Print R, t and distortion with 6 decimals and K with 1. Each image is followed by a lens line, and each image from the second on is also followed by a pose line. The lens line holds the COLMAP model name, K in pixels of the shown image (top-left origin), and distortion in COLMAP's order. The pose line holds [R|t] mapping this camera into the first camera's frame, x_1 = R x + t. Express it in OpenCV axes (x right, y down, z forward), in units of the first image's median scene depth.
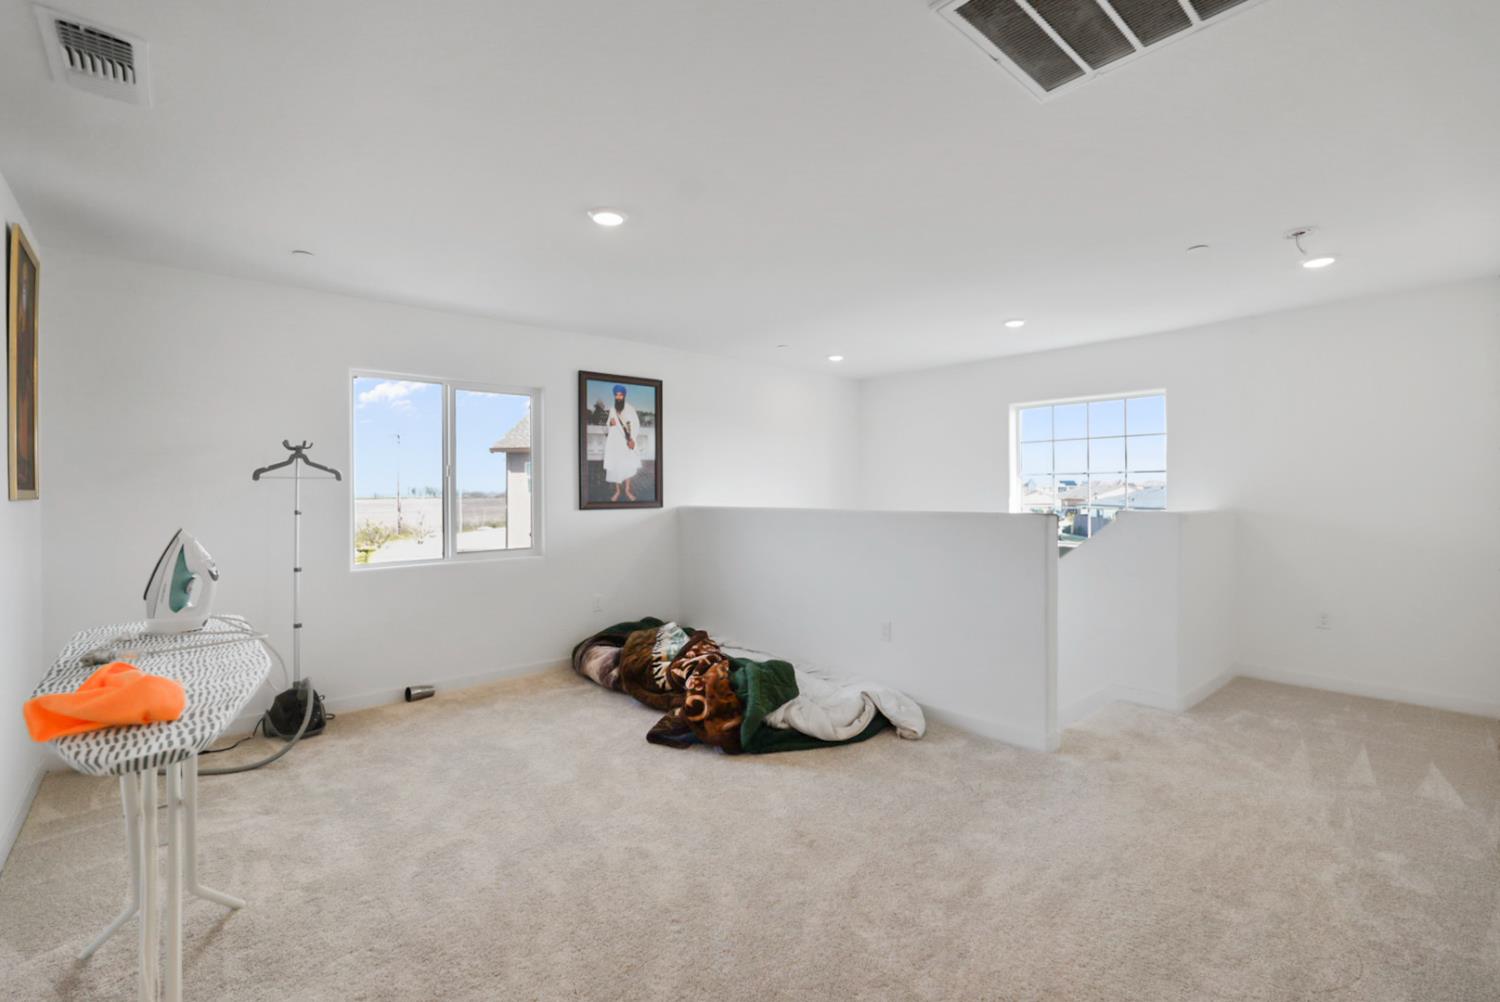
lens RADIAL K [[666.7, 0, 744.7], [0, 666.7, 490.6], [0, 0, 1]] dist [-0.008361, 0.003723]
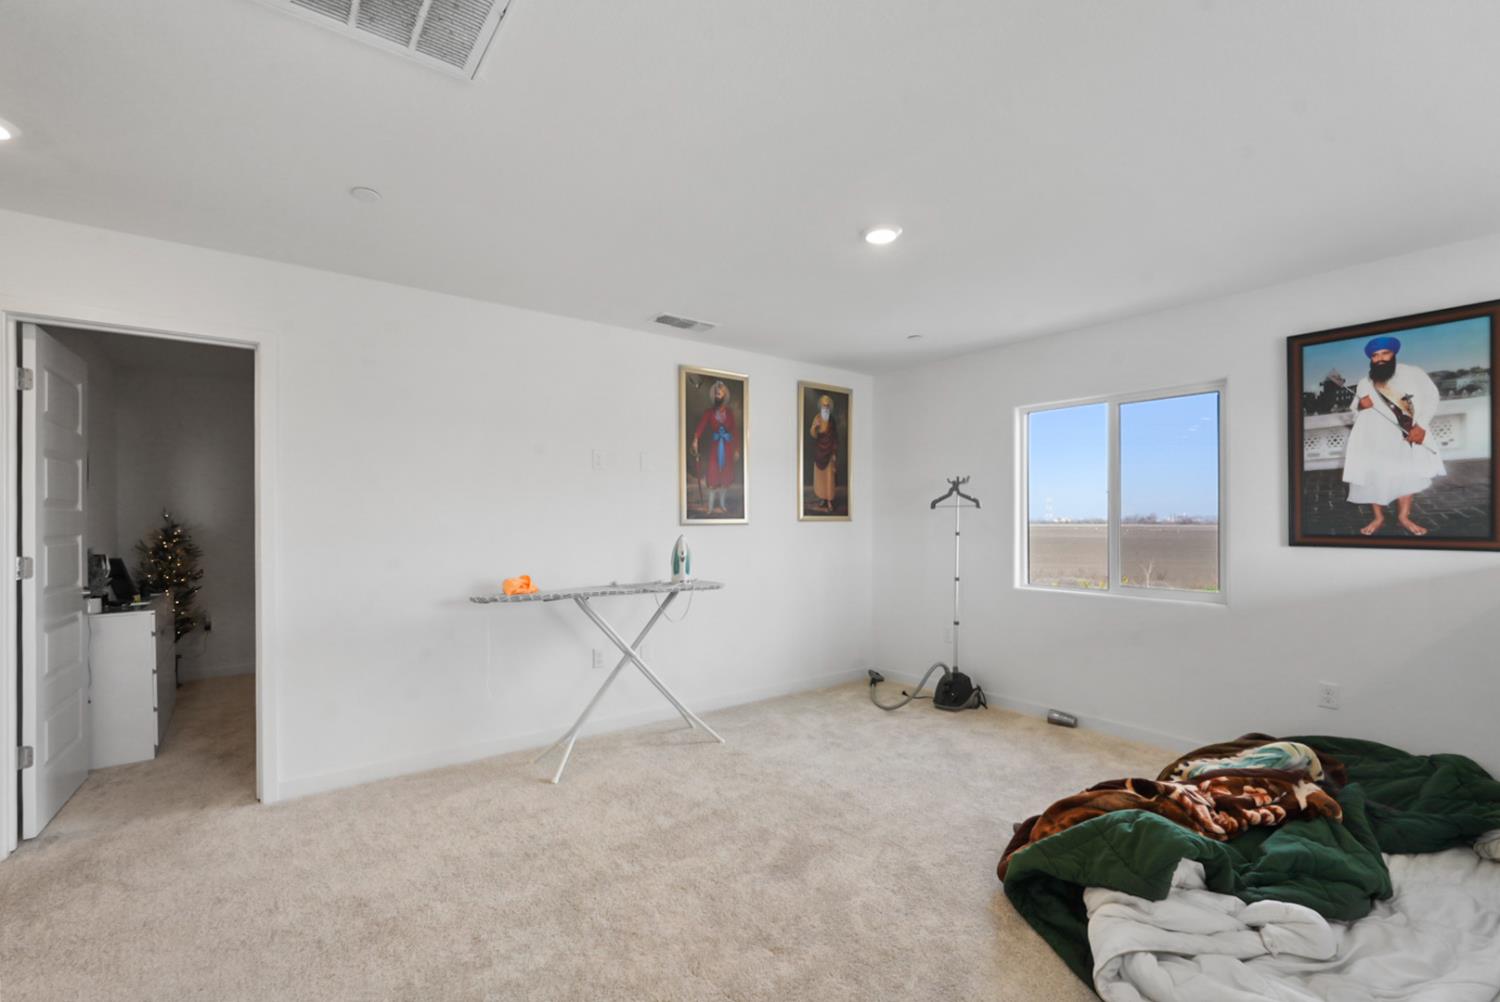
lens RADIAL K [[666.7, 0, 744.7], [0, 666.7, 514.1], [0, 0, 1]] dist [-0.008361, 0.003723]
pose [[-0.073949, 0.001716, -0.997261, 0.443698], [0.003420, 0.999993, 0.001467, -0.005576], [0.997256, -0.003302, -0.073955, 0.491311]]
